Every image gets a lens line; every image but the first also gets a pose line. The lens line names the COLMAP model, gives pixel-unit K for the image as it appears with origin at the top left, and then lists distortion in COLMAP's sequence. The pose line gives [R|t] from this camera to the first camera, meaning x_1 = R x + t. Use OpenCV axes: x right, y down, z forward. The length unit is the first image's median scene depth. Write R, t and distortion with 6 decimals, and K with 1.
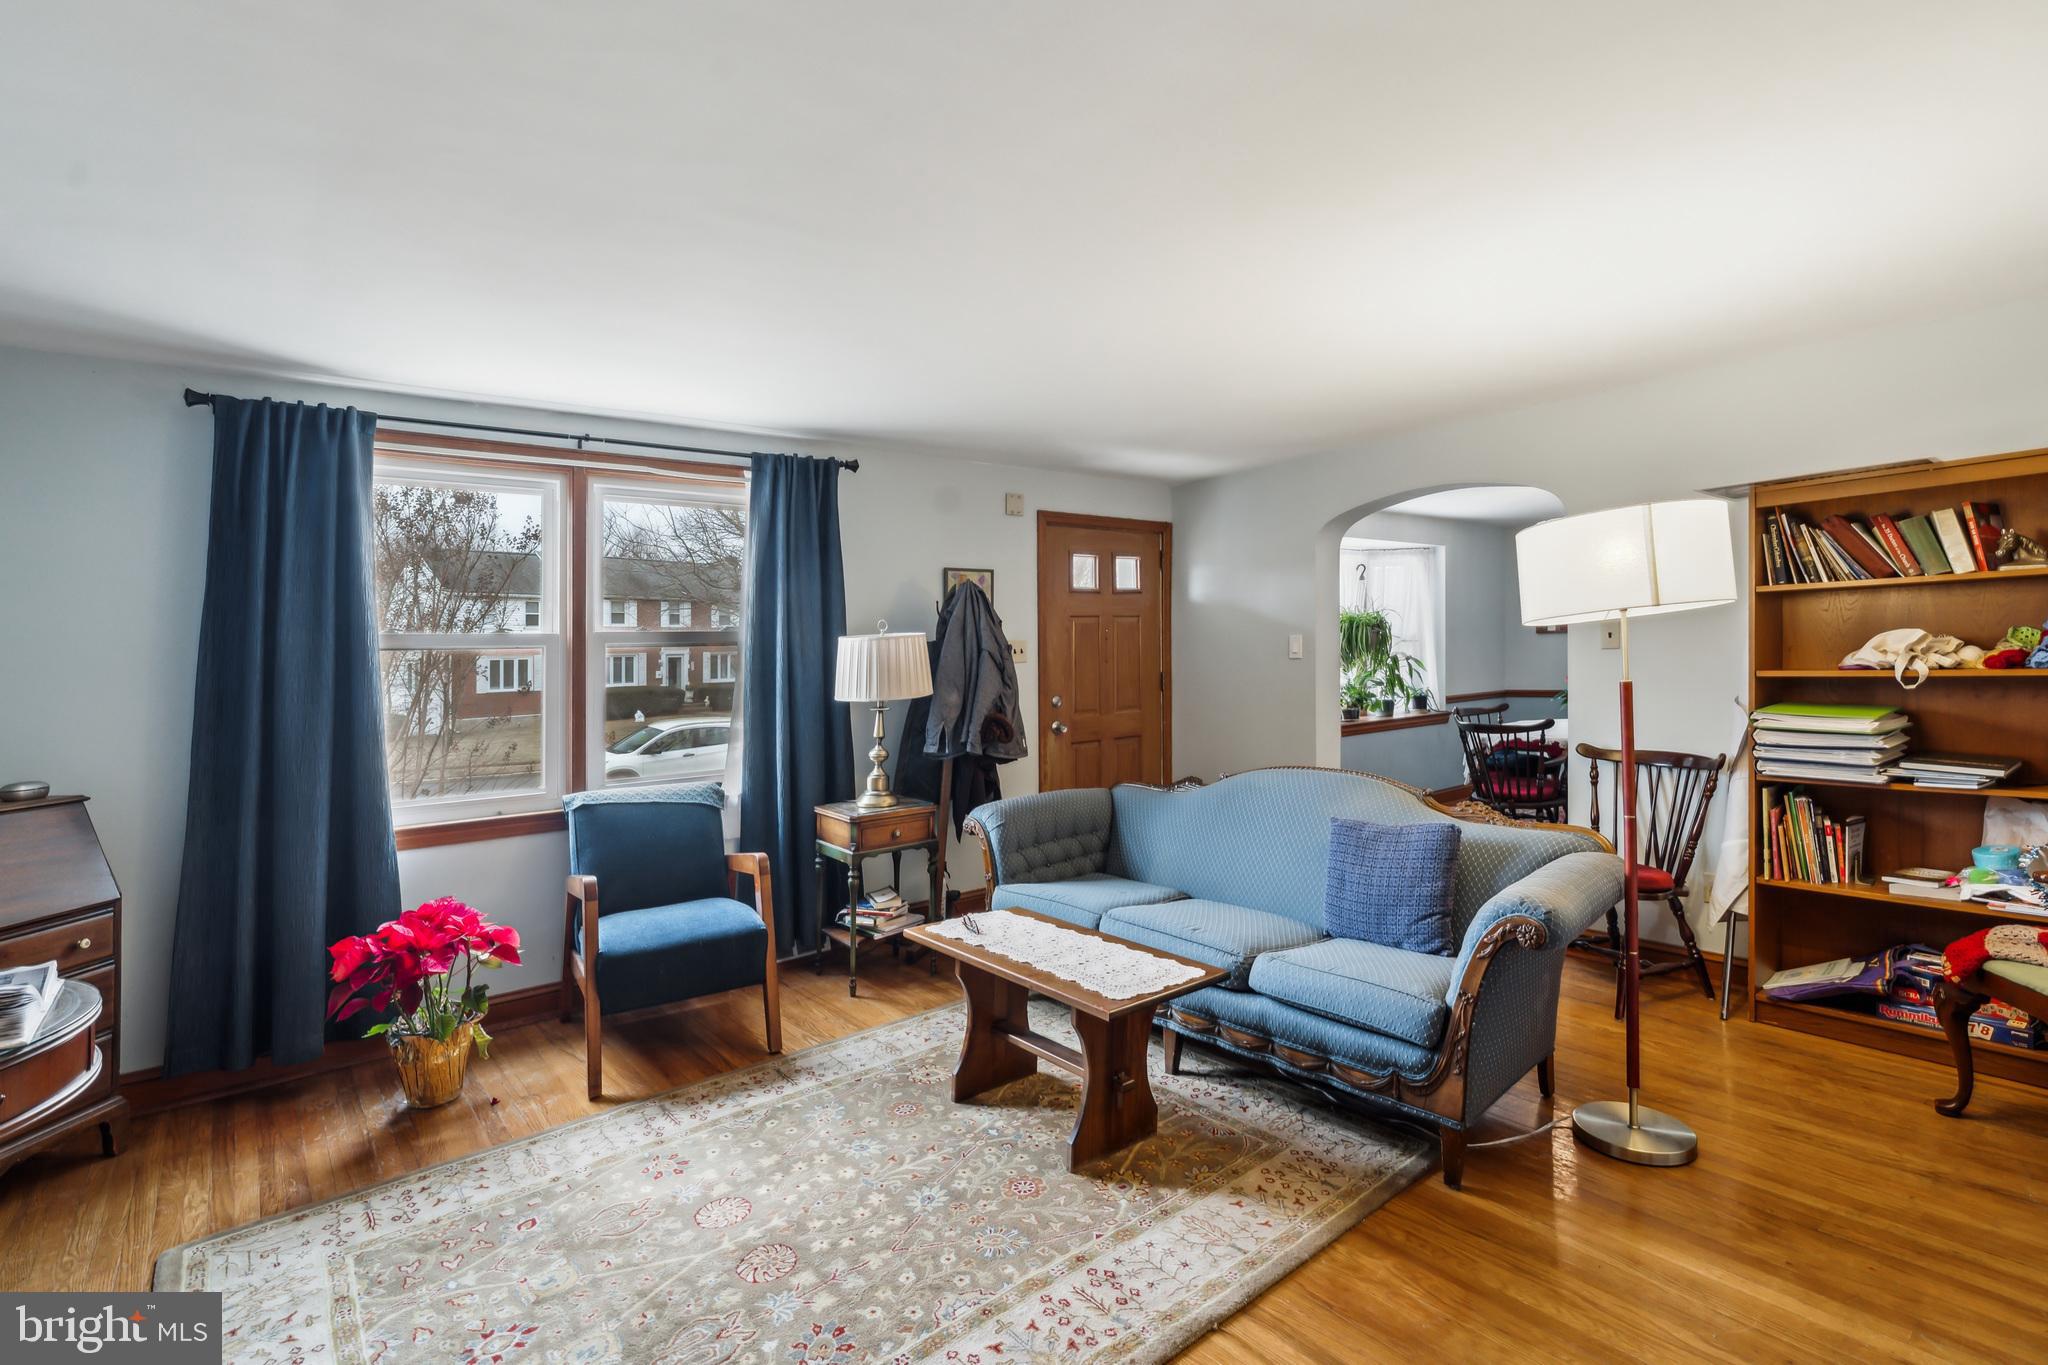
lens RADIAL K [[941.1, 0, 1022.3], [0, 941.1, 655.3], [0, 0, 1]] dist [0.000900, 0.000347]
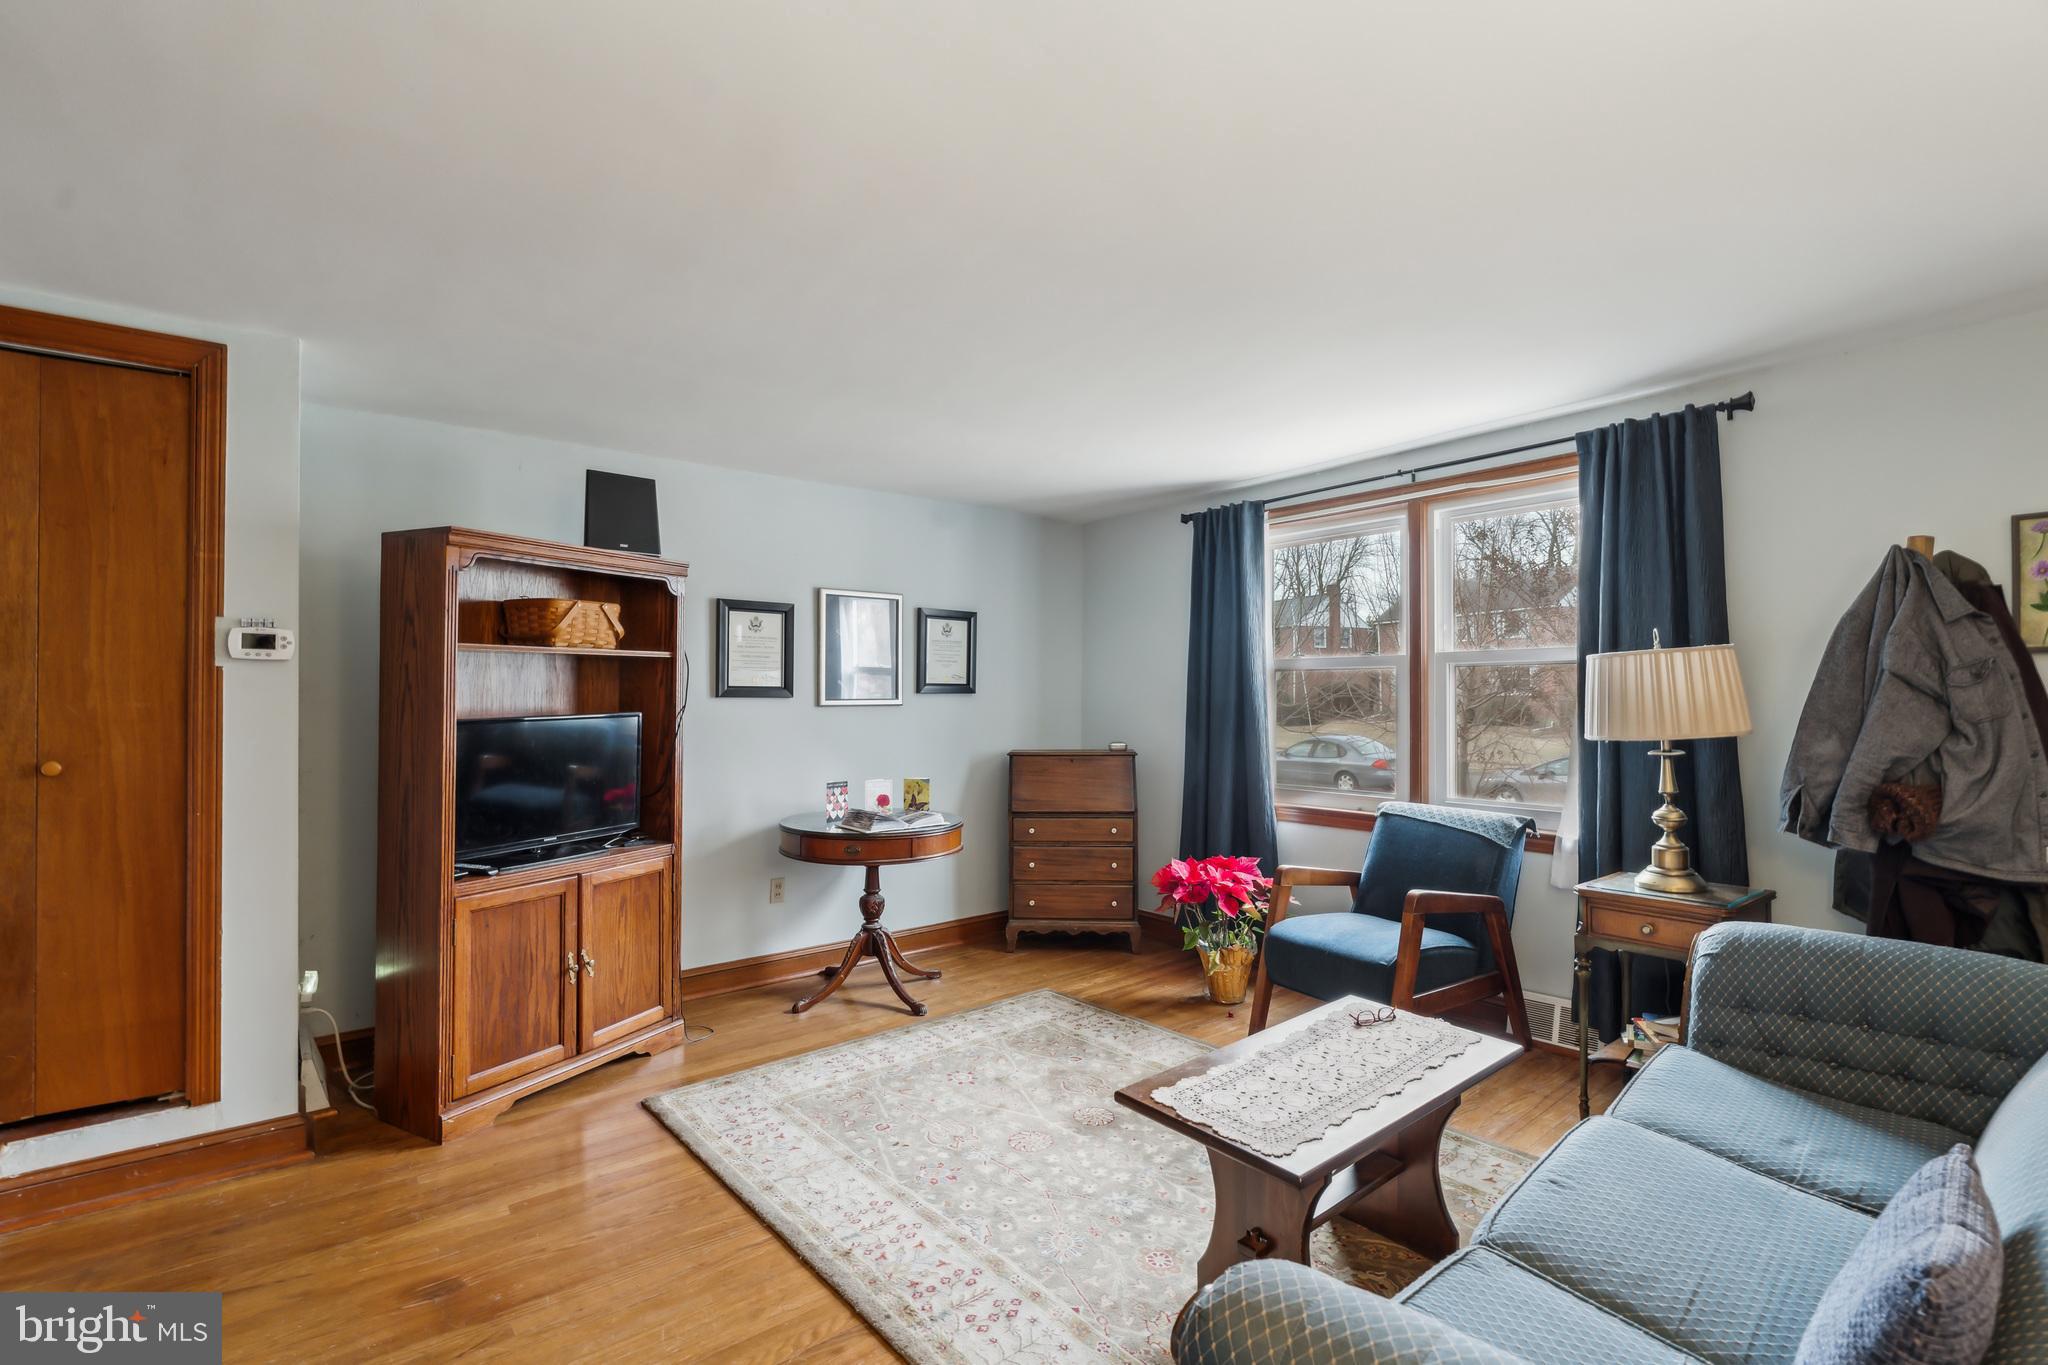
lens RADIAL K [[980.5, 0, 1070.4], [0, 980.5, 659.0], [0, 0, 1]] dist [-0.000005, 0.000107]
pose [[0.024638, -0.006287, -0.999677, 0.834318], [0.009244, 0.999939, -0.006061, -0.020397], [0.999654, -0.009092, 0.024694, 0.766083]]
